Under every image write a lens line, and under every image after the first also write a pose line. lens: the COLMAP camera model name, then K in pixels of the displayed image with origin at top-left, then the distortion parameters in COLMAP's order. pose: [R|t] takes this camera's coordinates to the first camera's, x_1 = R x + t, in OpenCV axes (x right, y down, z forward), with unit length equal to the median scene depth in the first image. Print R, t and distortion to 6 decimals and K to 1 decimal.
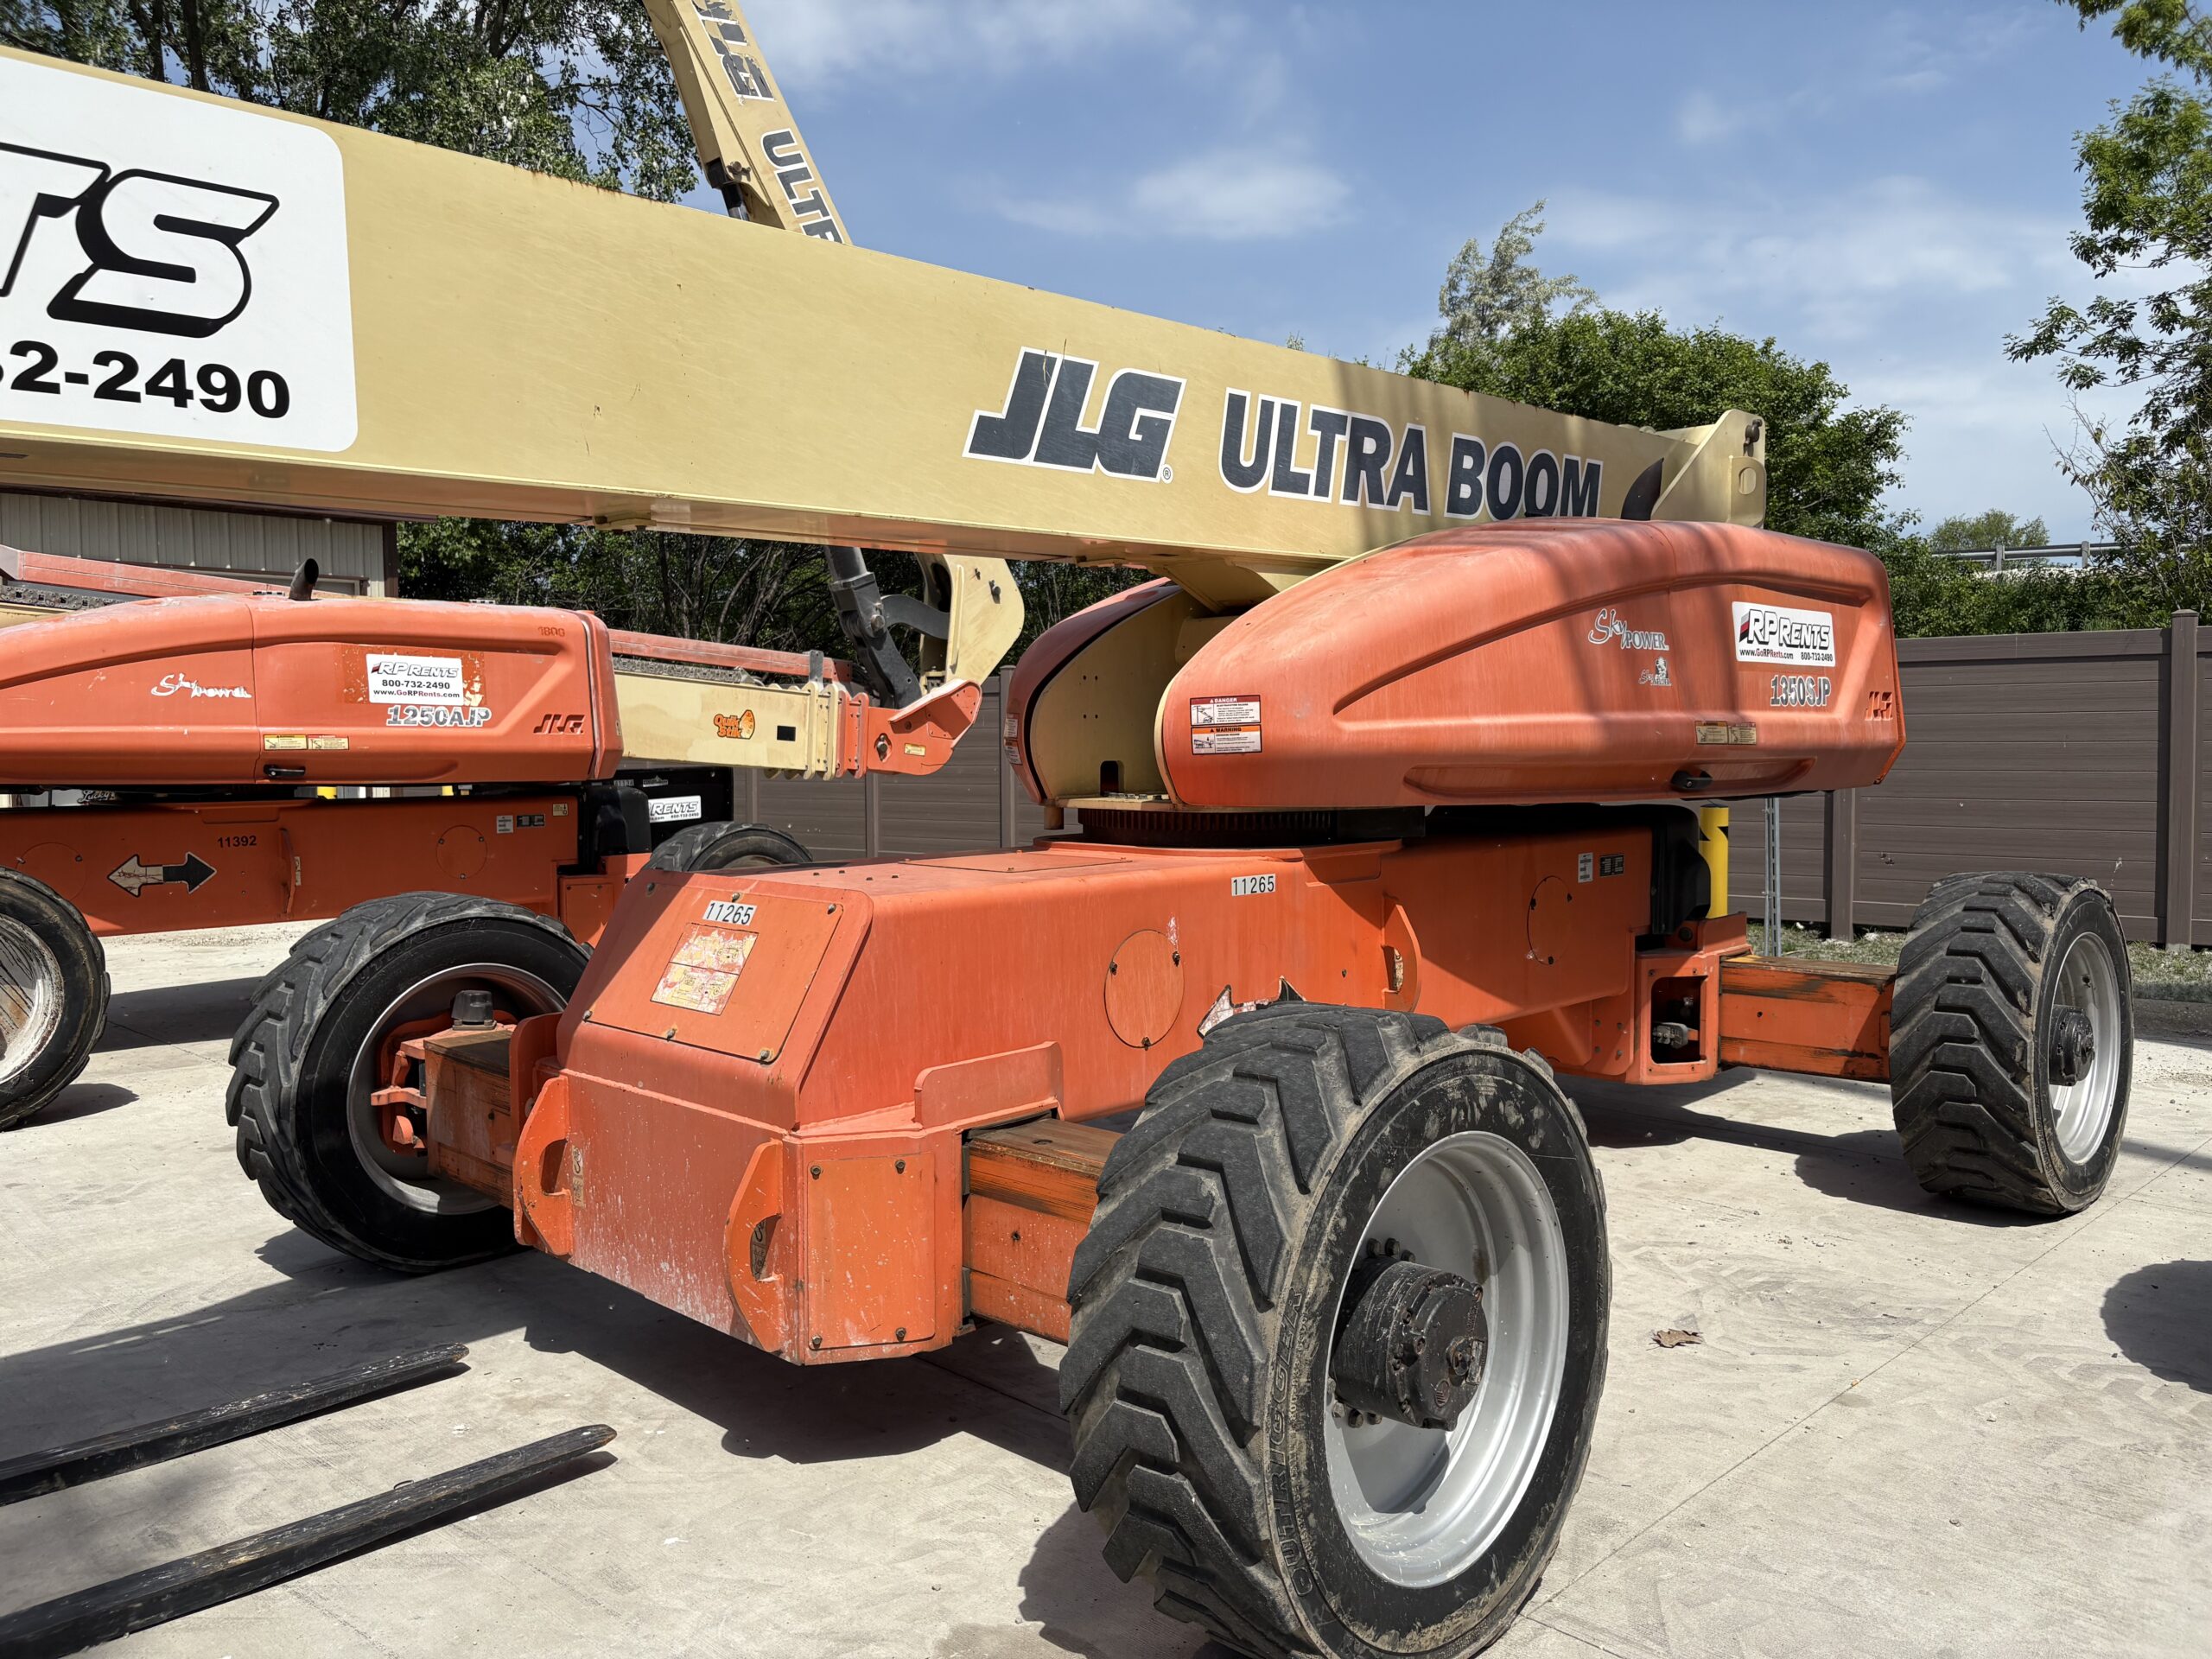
lens RADIAL K [[1691.8, 0, 1090.9], [0, 1691.8, 824.4], [0, 0, 1]] dist [0.048852, -0.037956]
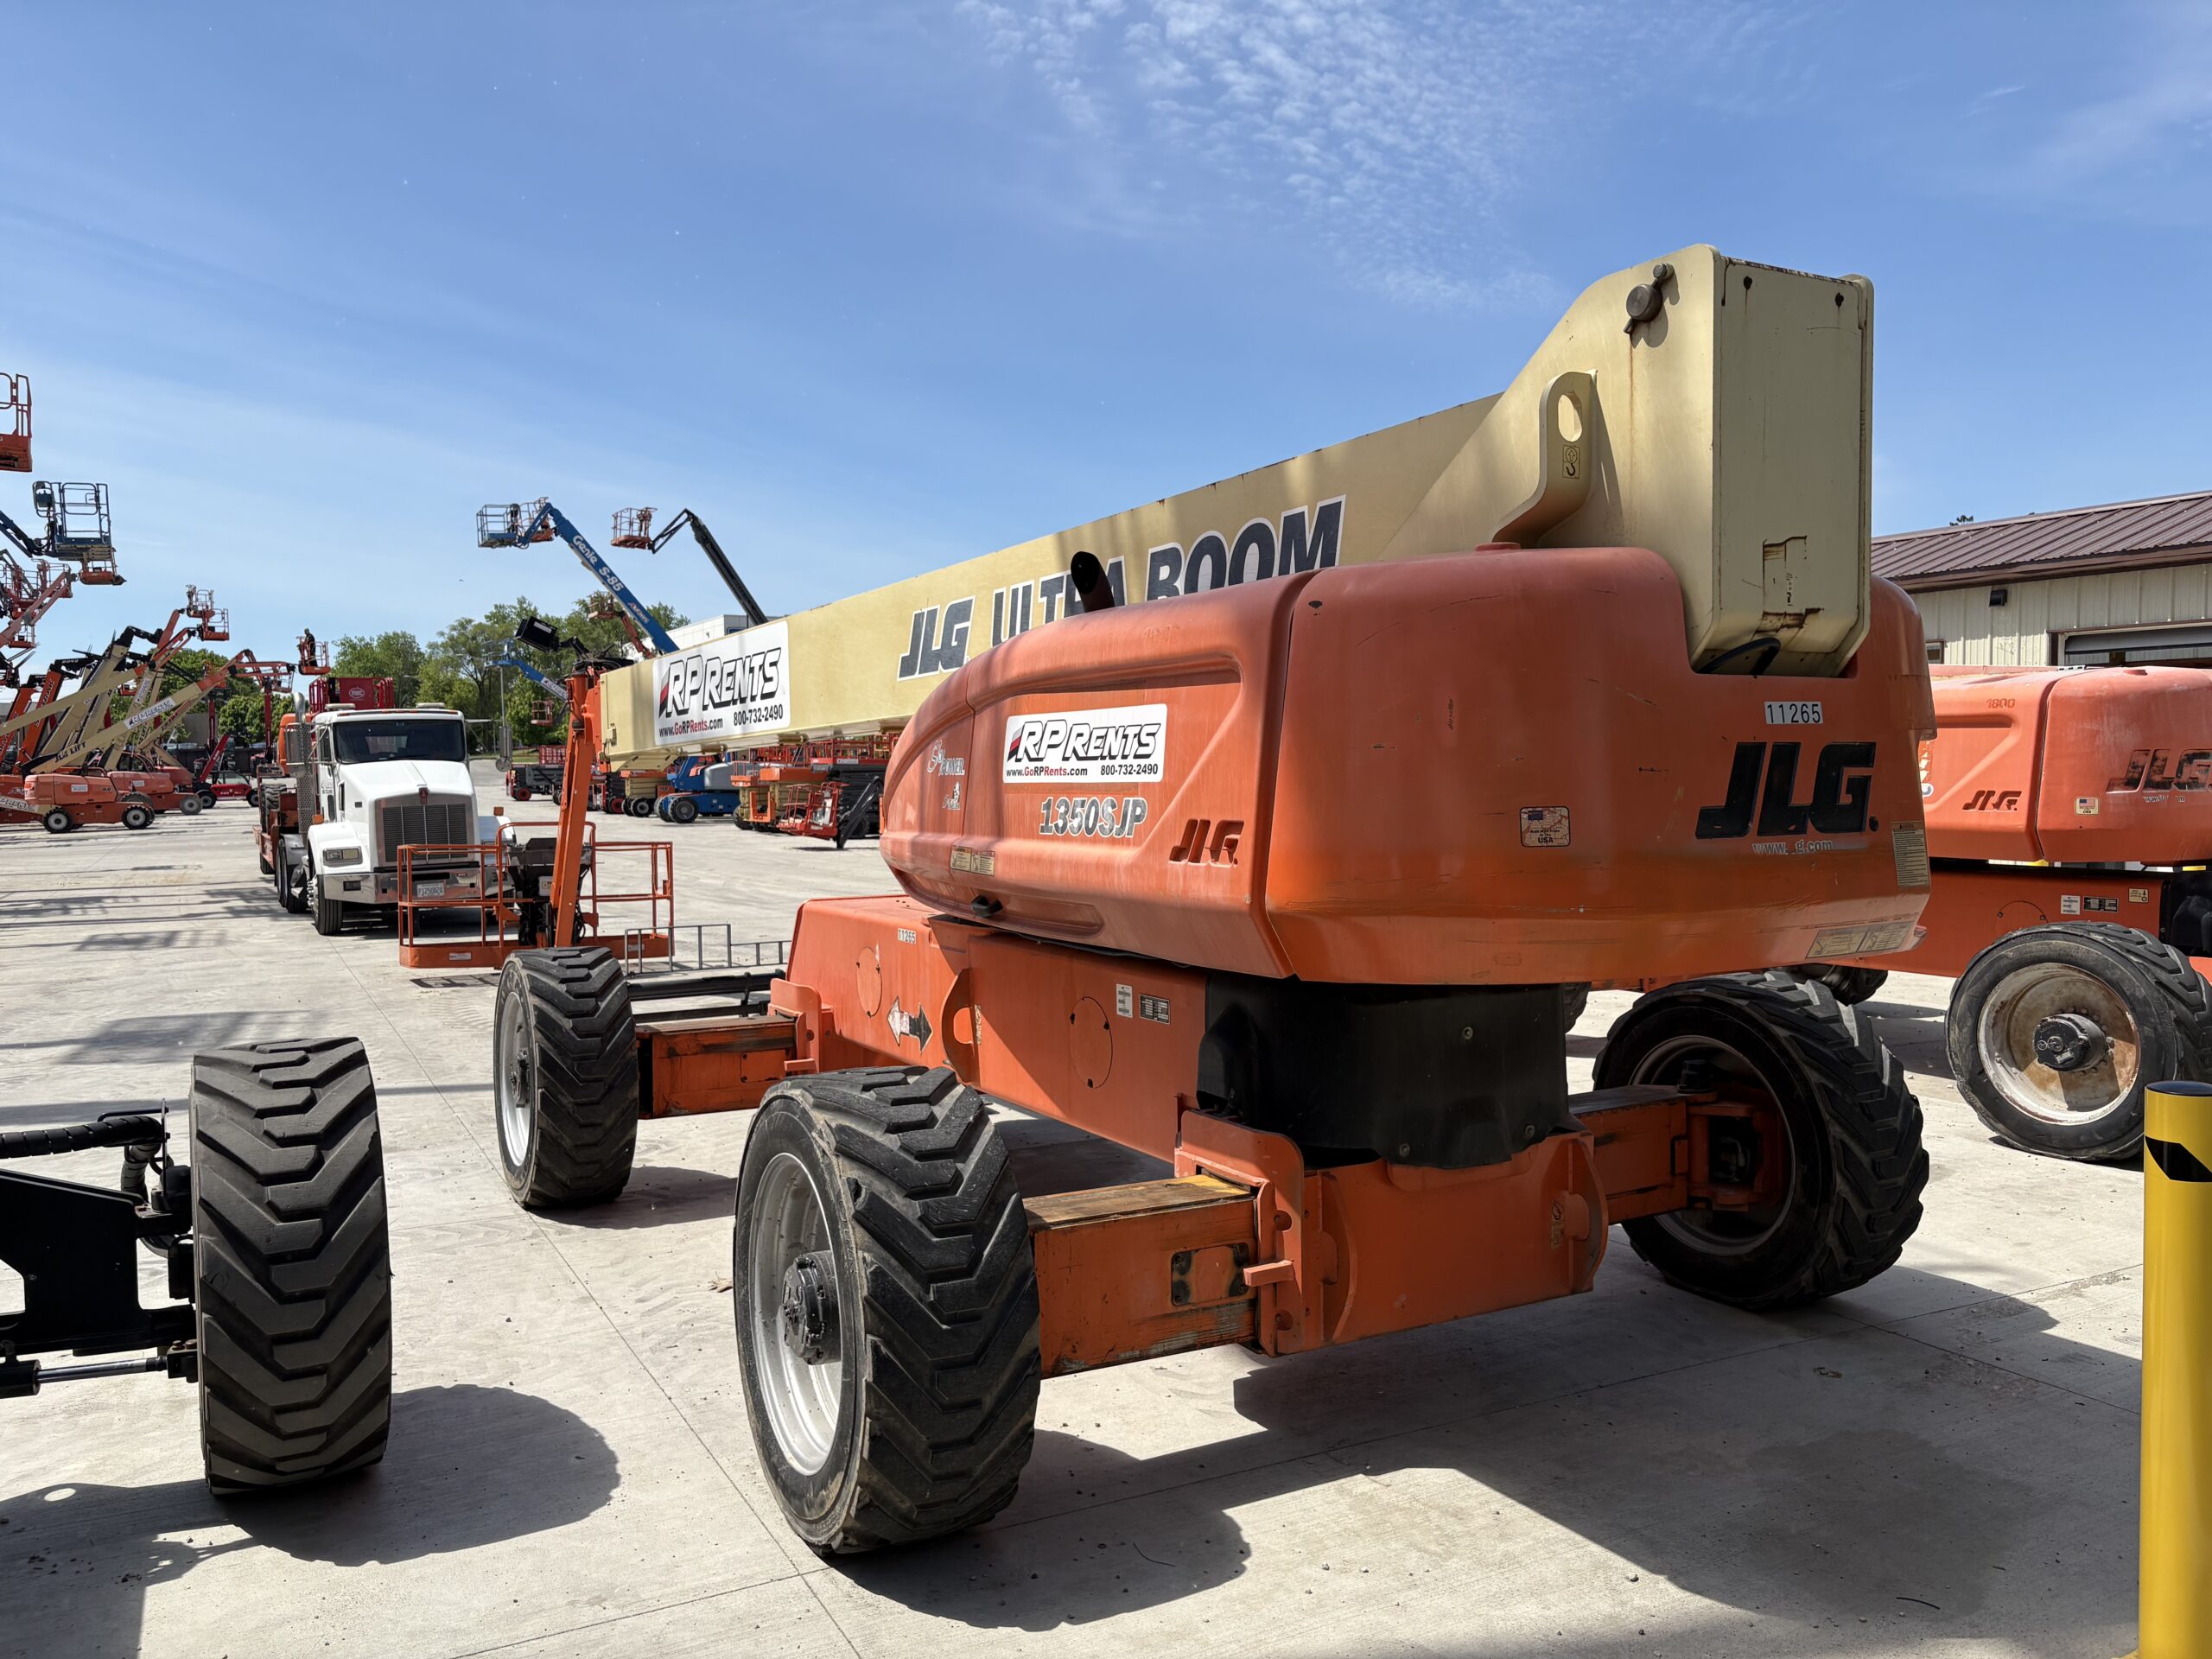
lens RADIAL K [[1691.8, 0, 1090.9], [0, 1691.8, 824.4], [0, 0, 1]] dist [0.048852, -0.037956]
pose [[-0.294554, 0.036526, -0.954937, 1.147288], [-0.039939, 0.997926, 0.050490, -0.113517], [0.954800, 0.053011, -0.292484, 1.226502]]
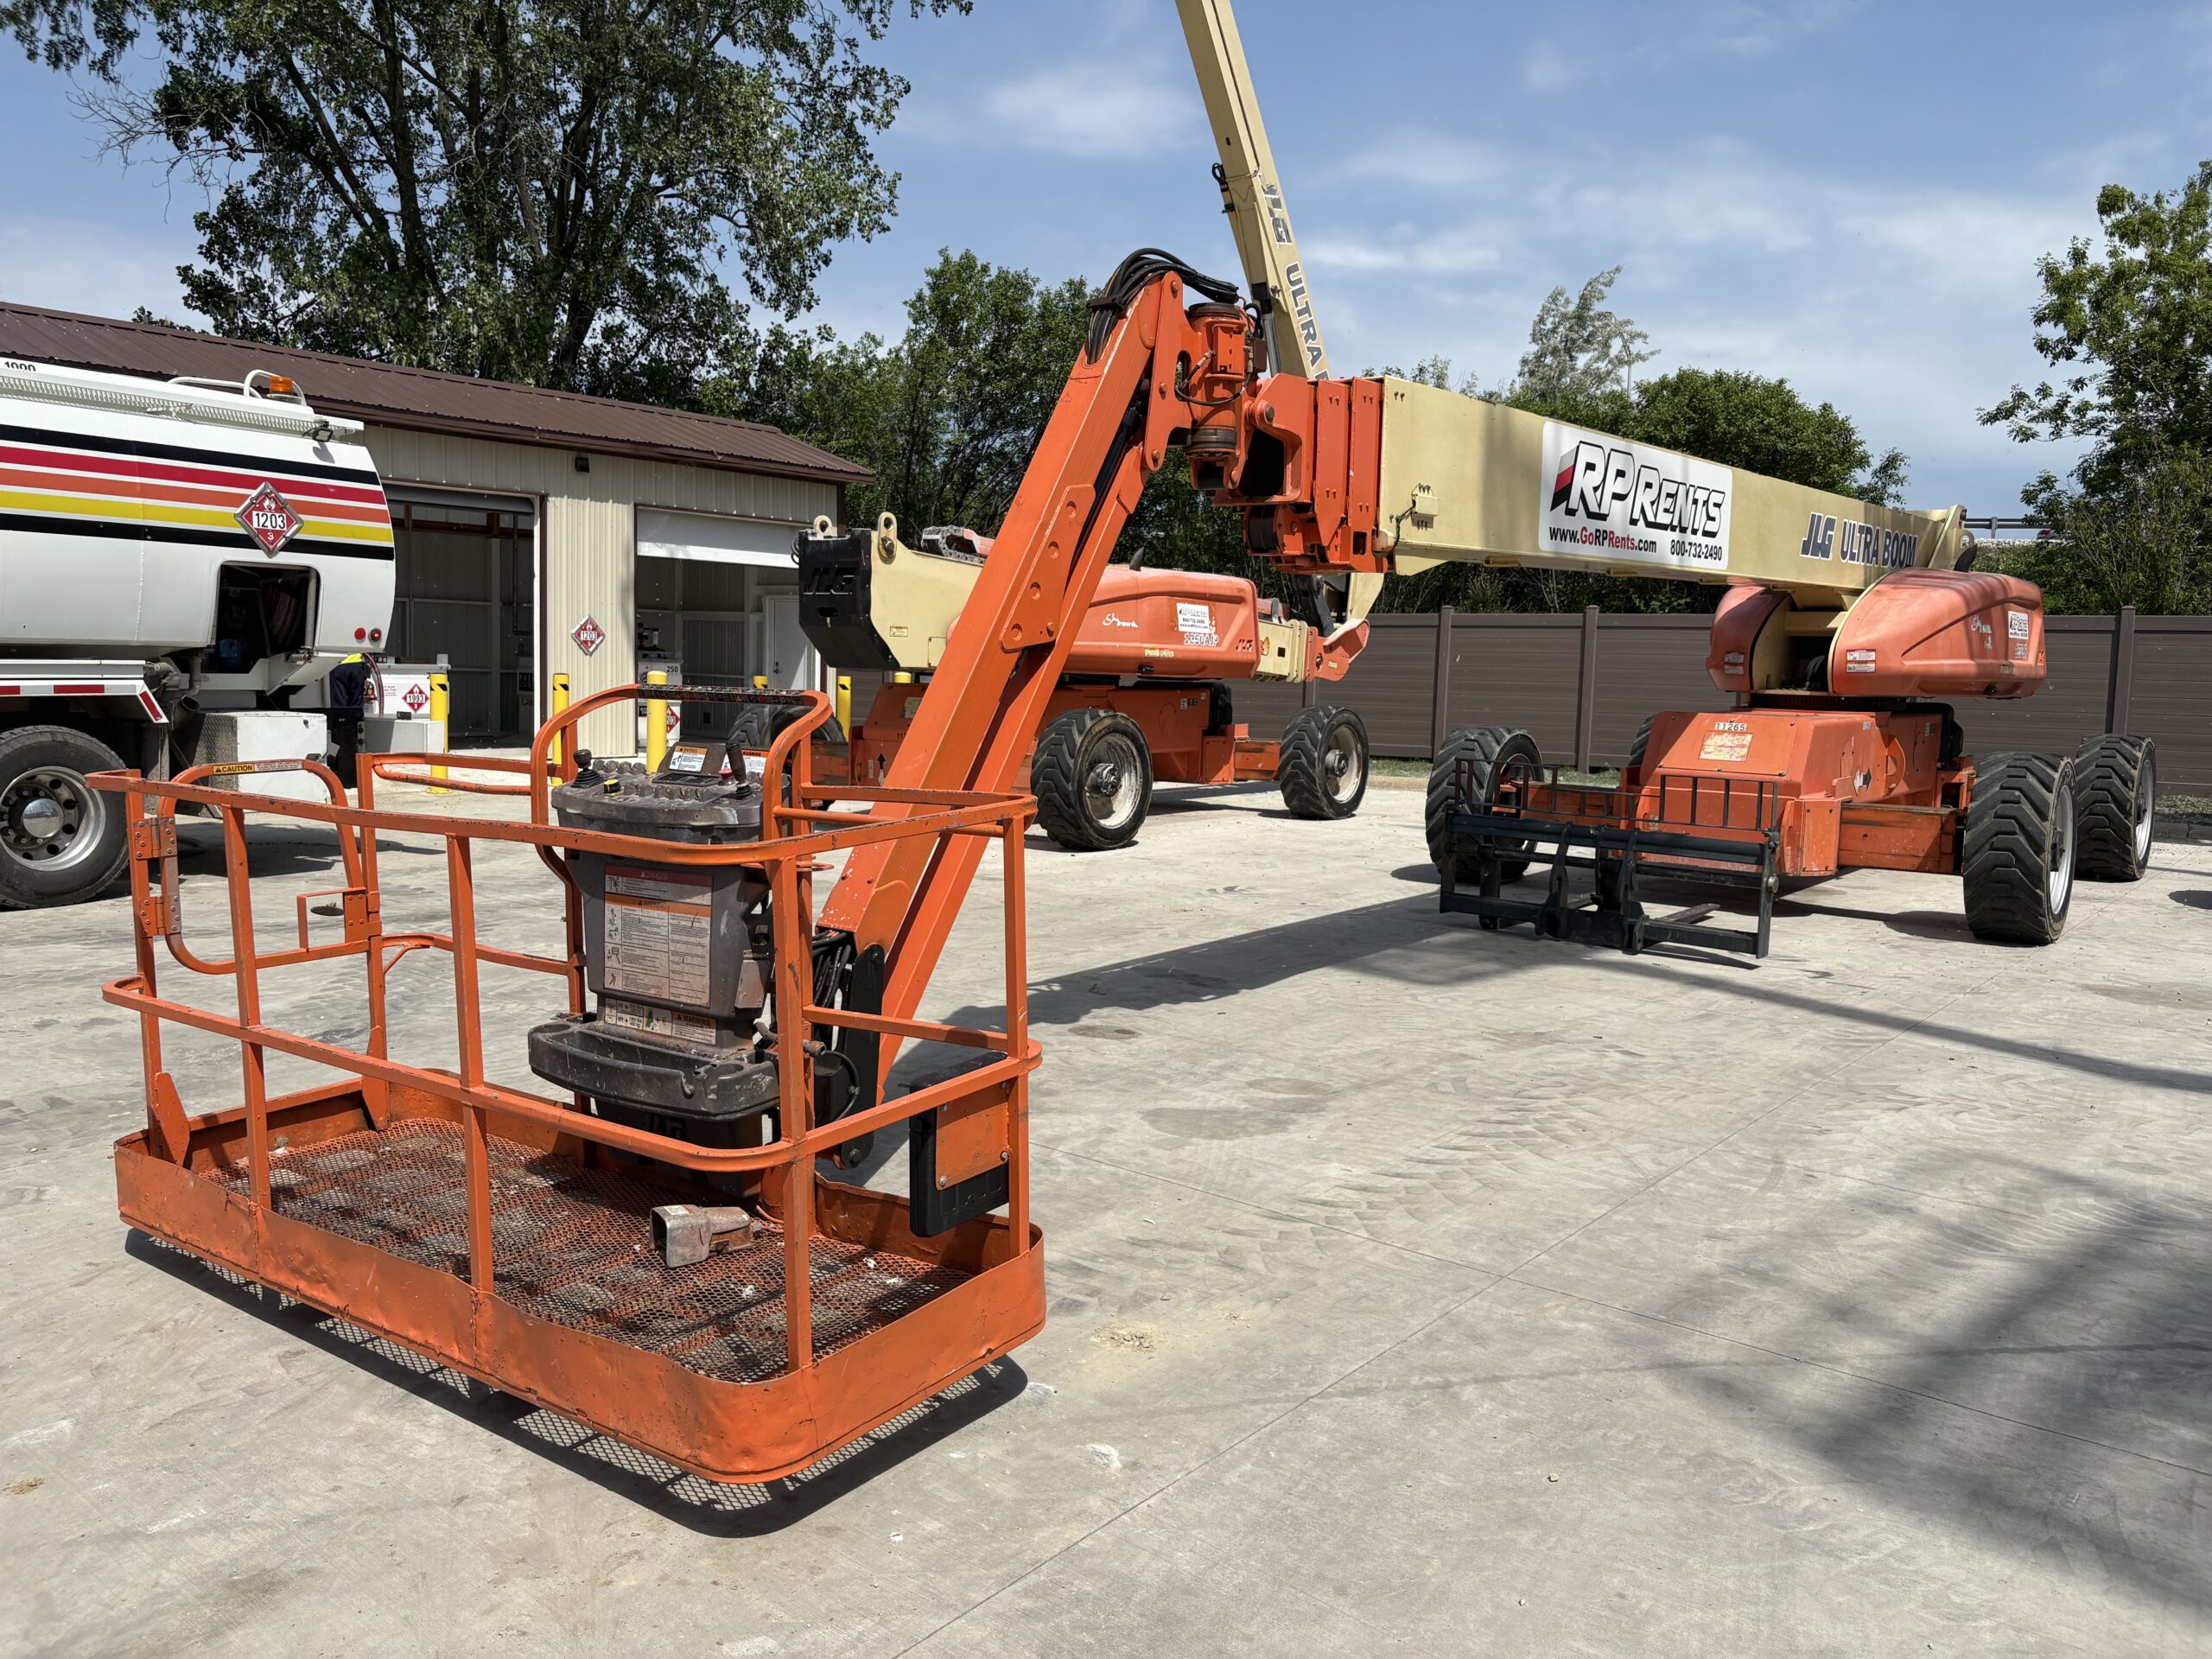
lens RADIAL K [[1715.8, 0, 1106.8], [0, 1715.8, 838.4], [0, 0, 1]] dist [0.061279, -0.003610]
pose [[0.991180, 0.016974, 0.131432, -1.031986], [-0.024191, 0.998274, 0.053506, 0.070241], [-0.130297, -0.056214, 0.989880, -1.071213]]
